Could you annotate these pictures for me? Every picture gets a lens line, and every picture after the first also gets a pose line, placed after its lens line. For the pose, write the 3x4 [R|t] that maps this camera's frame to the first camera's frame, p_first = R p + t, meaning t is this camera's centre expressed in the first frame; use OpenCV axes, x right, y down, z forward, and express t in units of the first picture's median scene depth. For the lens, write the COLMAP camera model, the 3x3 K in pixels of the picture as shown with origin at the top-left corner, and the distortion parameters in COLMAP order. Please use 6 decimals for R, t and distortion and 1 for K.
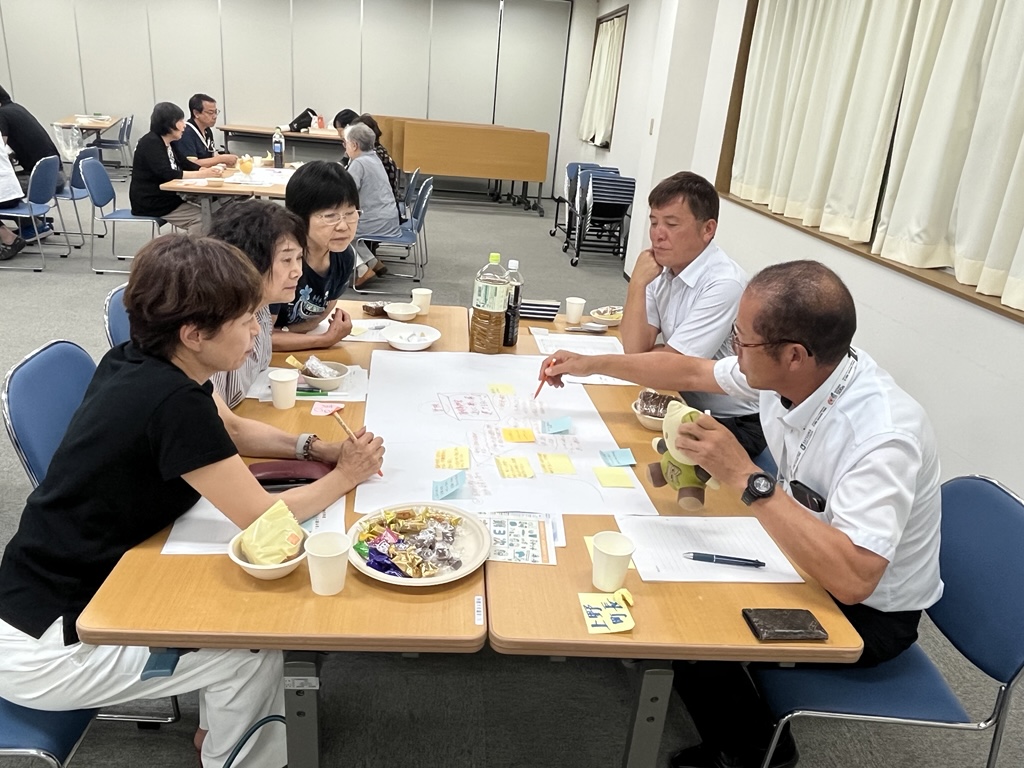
lens RADIAL K [[769.7, 0, 512.0], [0, 769.7, 384.0], [0, 0, 1]] dist [0.002507, 0.000511]
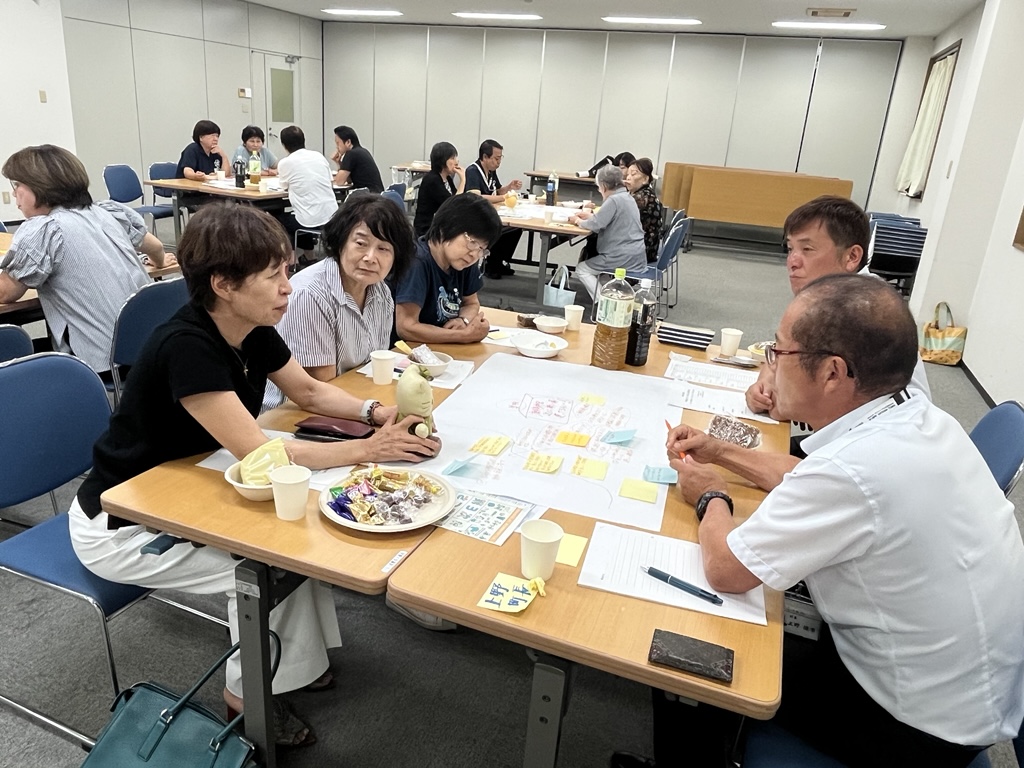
lens RADIAL K [[769.7, 0, 512.0], [0, 769.7, 384.0], [0, 0, 1]] dist [0.002507, 0.000511]
pose [[0.904735, 0.119247, -0.408944, 0.268264], [-0.147660, 0.988289, -0.038494, 0.036347], [0.399565, 0.095212, 0.911747, 0.038831]]
